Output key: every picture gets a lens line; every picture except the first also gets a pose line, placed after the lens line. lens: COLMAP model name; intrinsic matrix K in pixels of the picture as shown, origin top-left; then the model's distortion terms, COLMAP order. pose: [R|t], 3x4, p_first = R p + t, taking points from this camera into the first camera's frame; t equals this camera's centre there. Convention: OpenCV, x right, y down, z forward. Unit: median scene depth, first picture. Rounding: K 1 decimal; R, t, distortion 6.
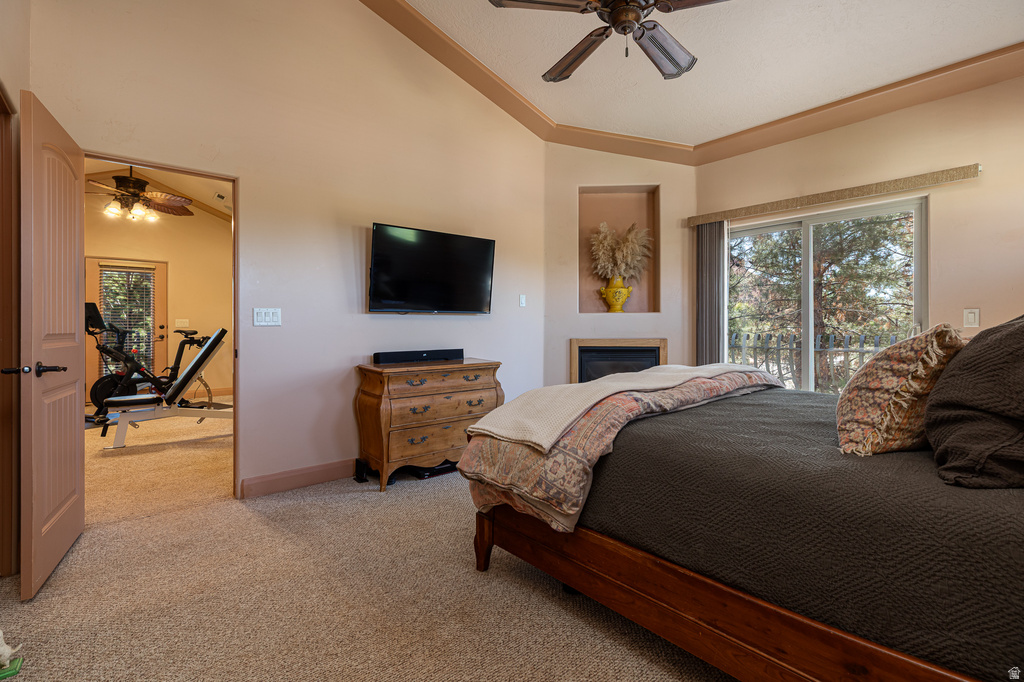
lens RADIAL K [[461.3, 0, 511.9], [0, 461.3, 332.2], [0, 0, 1]] dist [0.001915, 0.000277]
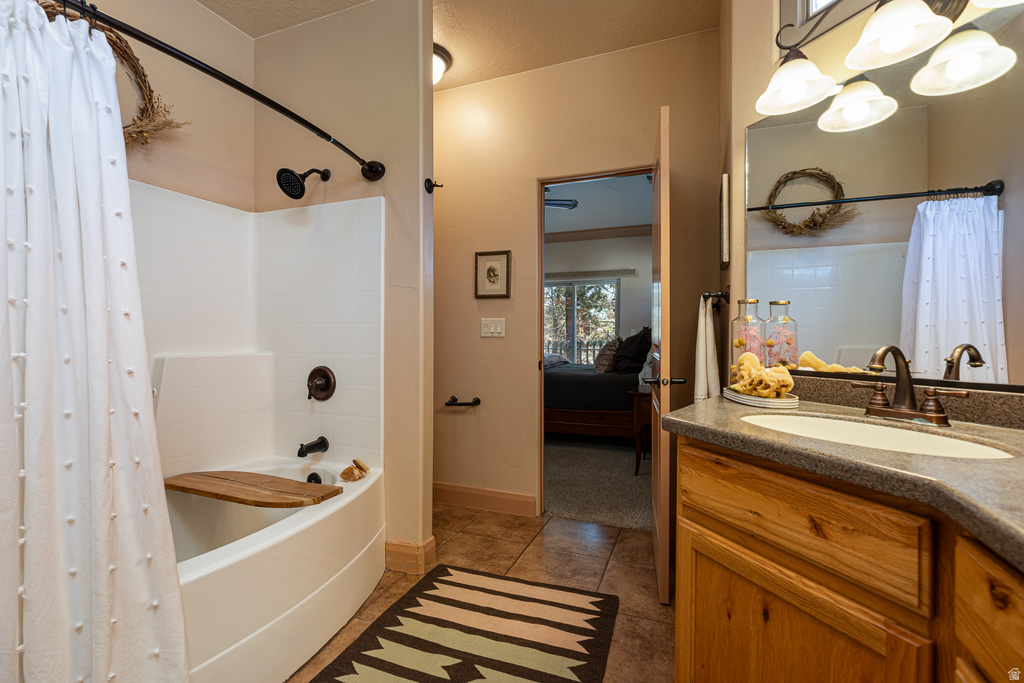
lens RADIAL K [[461.3, 0, 511.9], [0, 461.3, 332.7], [0, 0, 1]] dist [0.001915, 0.000277]
pose [[0.883389, 0.006322, 0.468598, -0.613477], [0.001616, 0.999862, -0.016537, 0.006850], [-0.468638, 0.015366, 0.883257, -0.733416]]
